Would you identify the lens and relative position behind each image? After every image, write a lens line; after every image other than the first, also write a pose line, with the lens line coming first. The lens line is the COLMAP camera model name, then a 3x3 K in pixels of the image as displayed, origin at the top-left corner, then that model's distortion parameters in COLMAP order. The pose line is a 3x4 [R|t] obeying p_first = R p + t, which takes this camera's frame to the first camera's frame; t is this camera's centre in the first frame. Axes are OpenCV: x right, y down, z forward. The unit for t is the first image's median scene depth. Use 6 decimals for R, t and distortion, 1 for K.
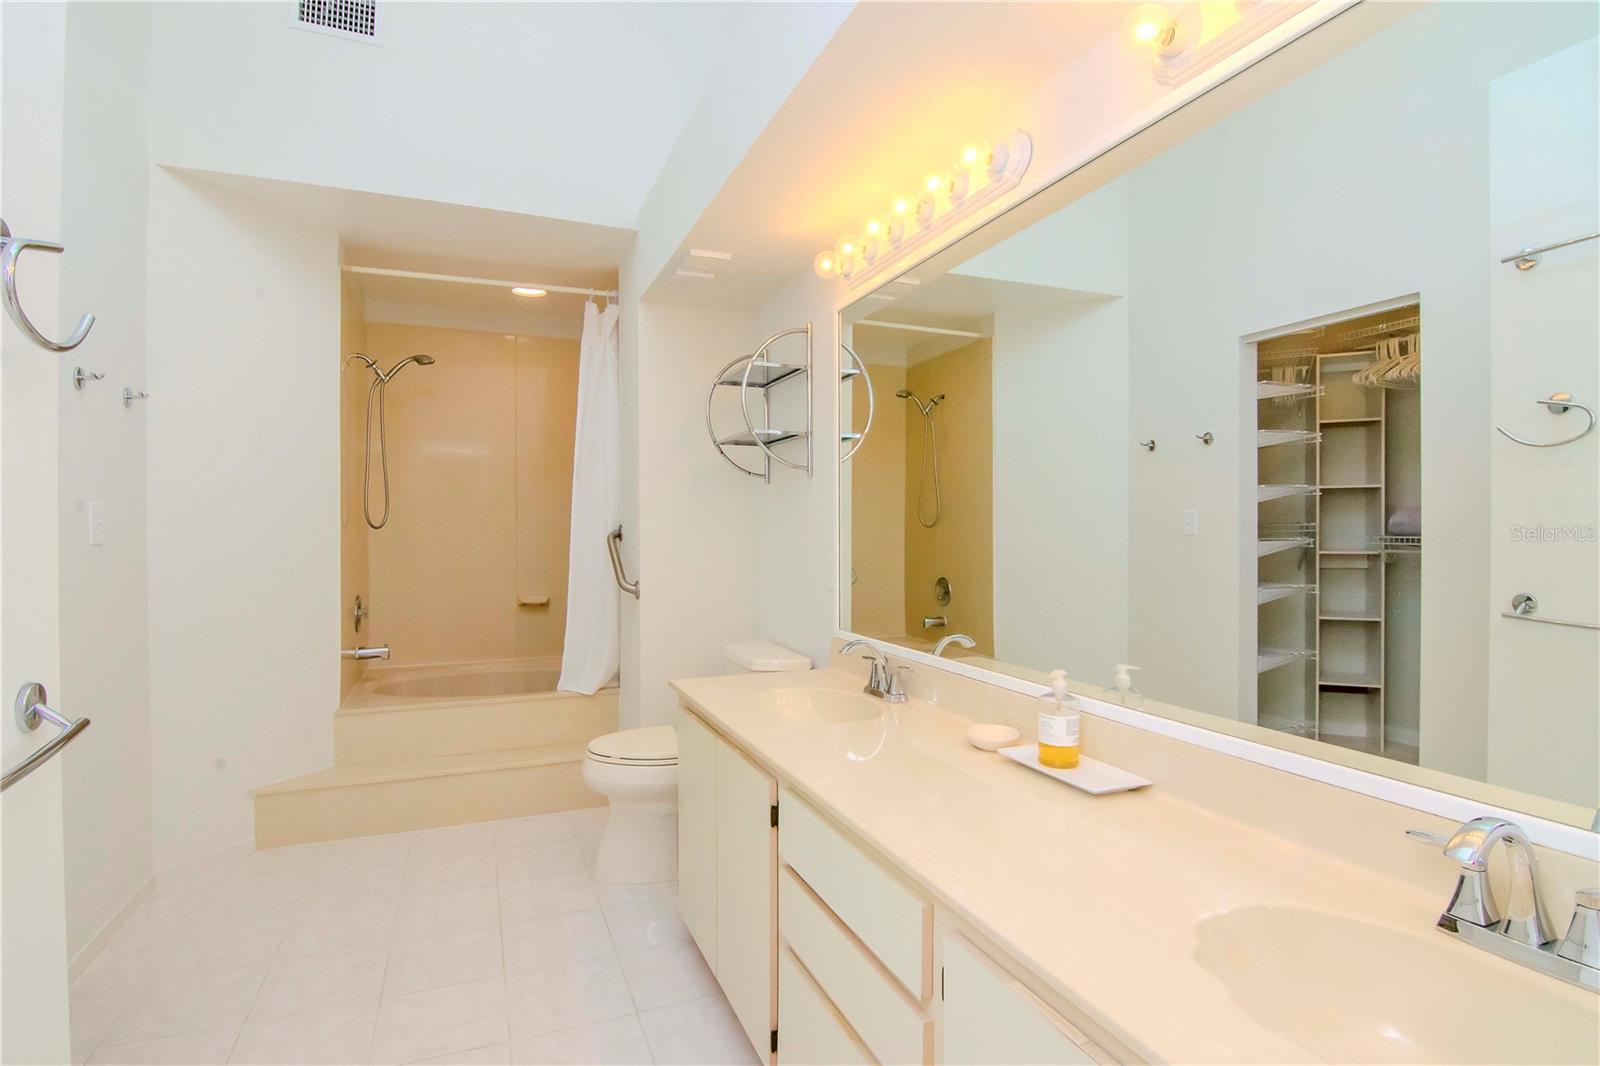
lens RADIAL K [[782.8, 0, 822.2], [0, 782.8, 502.9], [0, 0, 1]] dist [-0.003290, -0.012802]
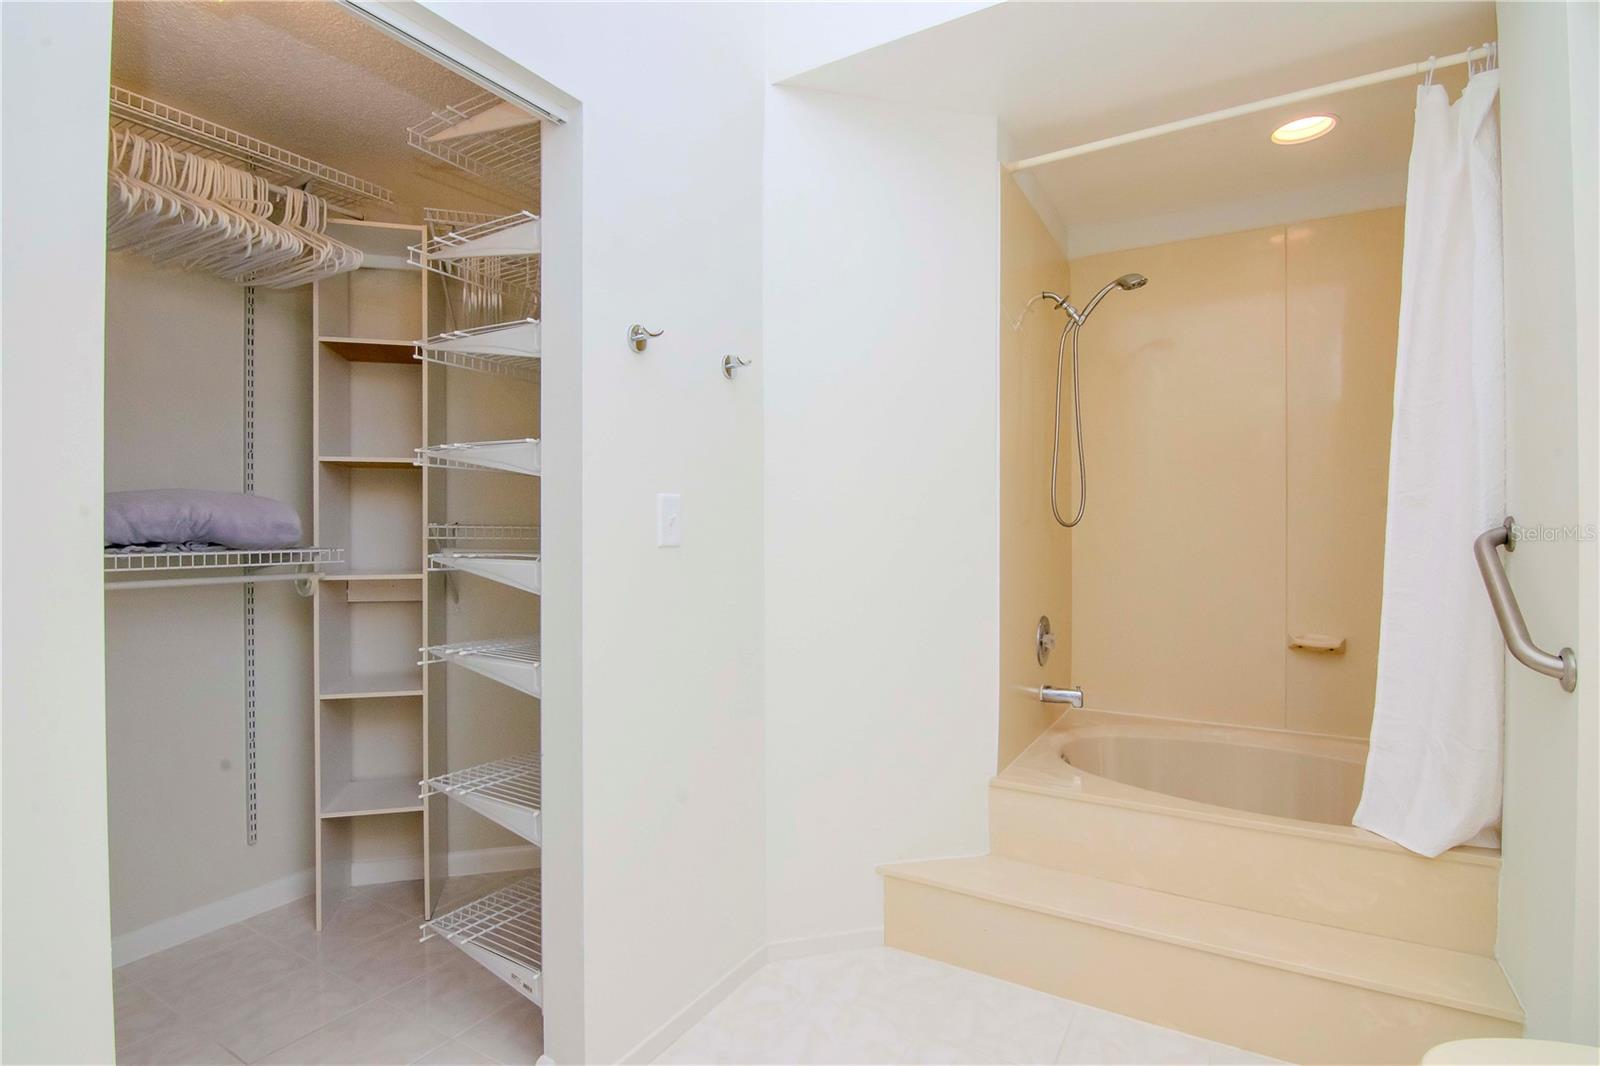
lens RADIAL K [[755.5, 0, 800.2], [0, 755.5, 547.9], [0, 0, 1]] dist [0.001557, -0.010221]
pose [[0.558102, 0.018221, -0.829572, -0.119296], [0.028316, 0.998758, 0.040987, 0.015790], [0.829289, -0.046365, 0.556894, 0.387666]]
